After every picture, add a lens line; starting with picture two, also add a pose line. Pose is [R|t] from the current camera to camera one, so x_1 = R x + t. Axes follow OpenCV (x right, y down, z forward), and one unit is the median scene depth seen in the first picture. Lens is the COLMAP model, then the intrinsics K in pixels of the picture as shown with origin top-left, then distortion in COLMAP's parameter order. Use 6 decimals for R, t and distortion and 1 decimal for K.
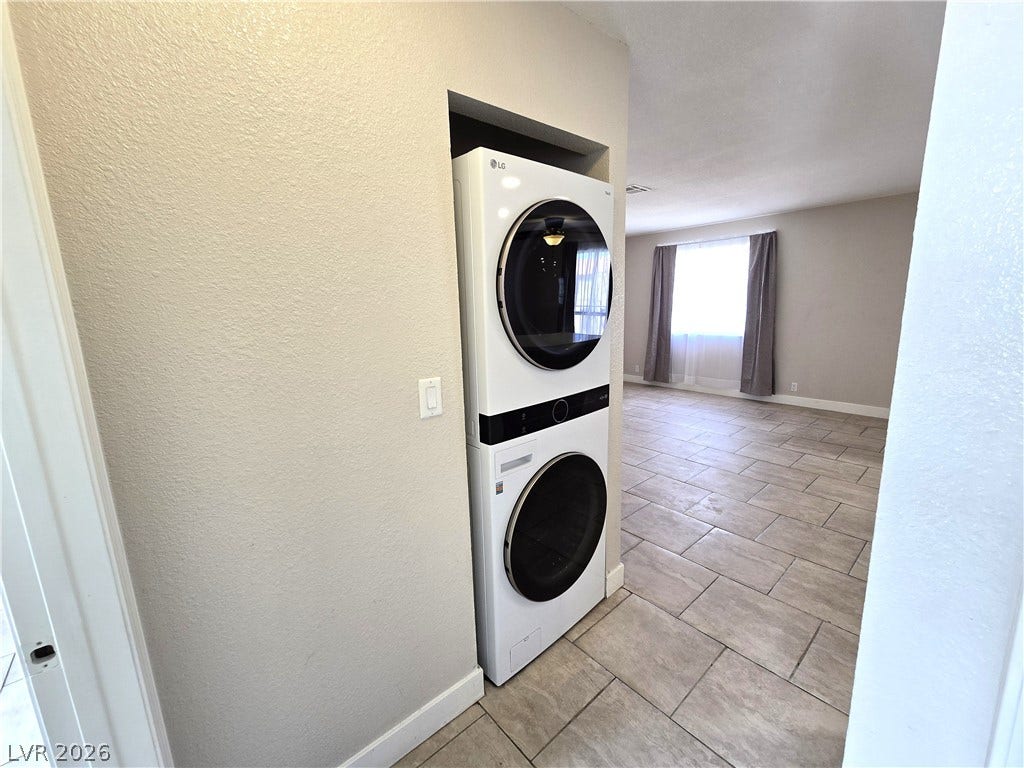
lens RADIAL K [[421.6, 0, 519.8], [0, 421.6, 378.7], [0, 0, 1]] dist [-0.000241, -0.000434]
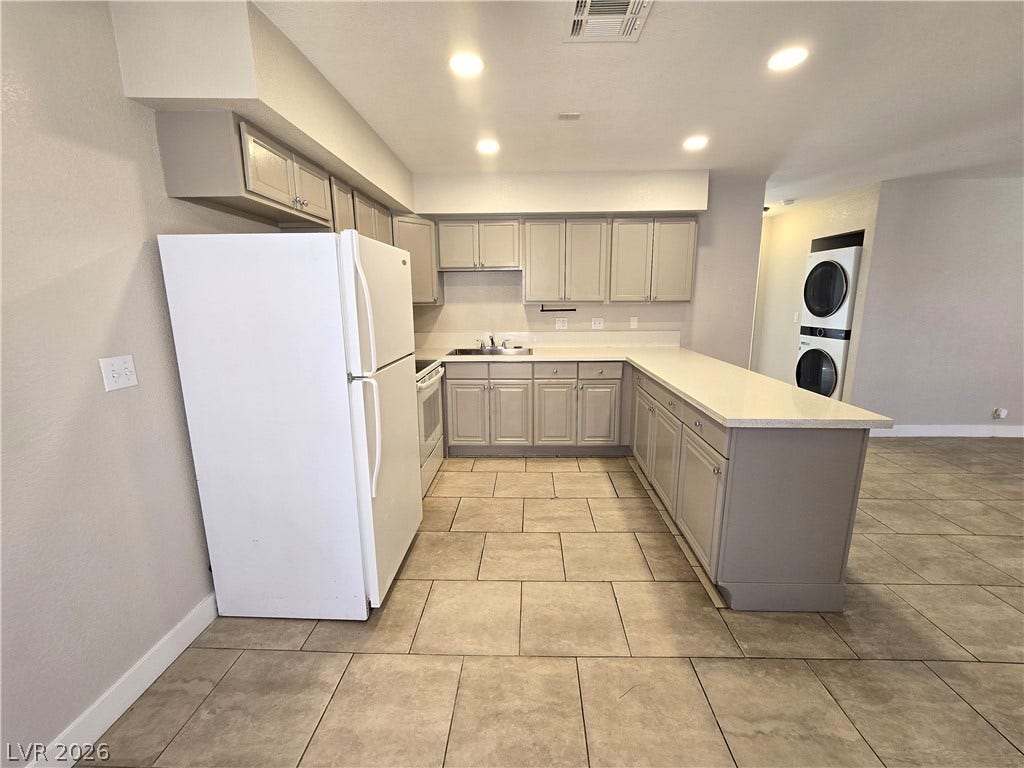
lens RADIAL K [[421.6, 0, 519.8], [0, 421.6, 378.7], [0, 0, 1]] dist [-0.000241, -0.000434]
pose [[-0.677012, 0.172764, -0.715407, 3.716564], [-0.103378, 0.940097, 0.324854, -0.358976], [0.728676, 0.293887, -0.618597, 1.440268]]
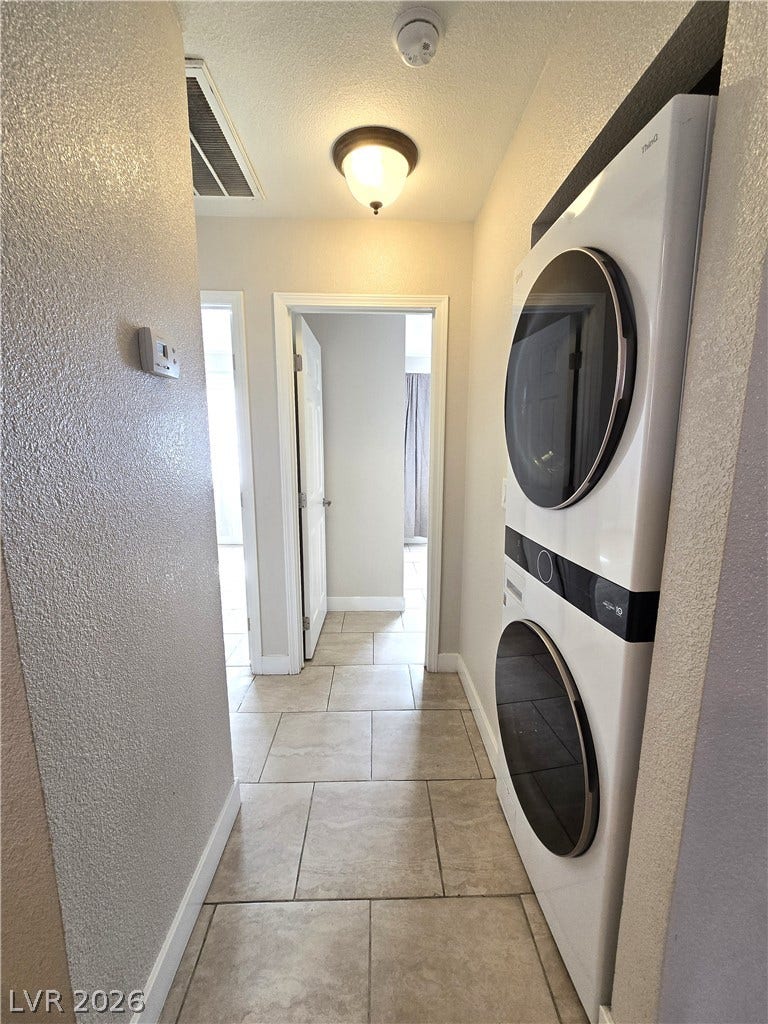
lens RADIAL K [[421.6, 0, 388.6], [0, 421.6, 515.9], [0, 0, 1]] dist [-0.000241, -0.000434]
pose [[-0.629428, 0.160979, -0.760201, 0.819848], [-0.123521, 0.945139, 0.302414, -0.192720], [0.767178, 0.284248, -0.575013, 1.237738]]
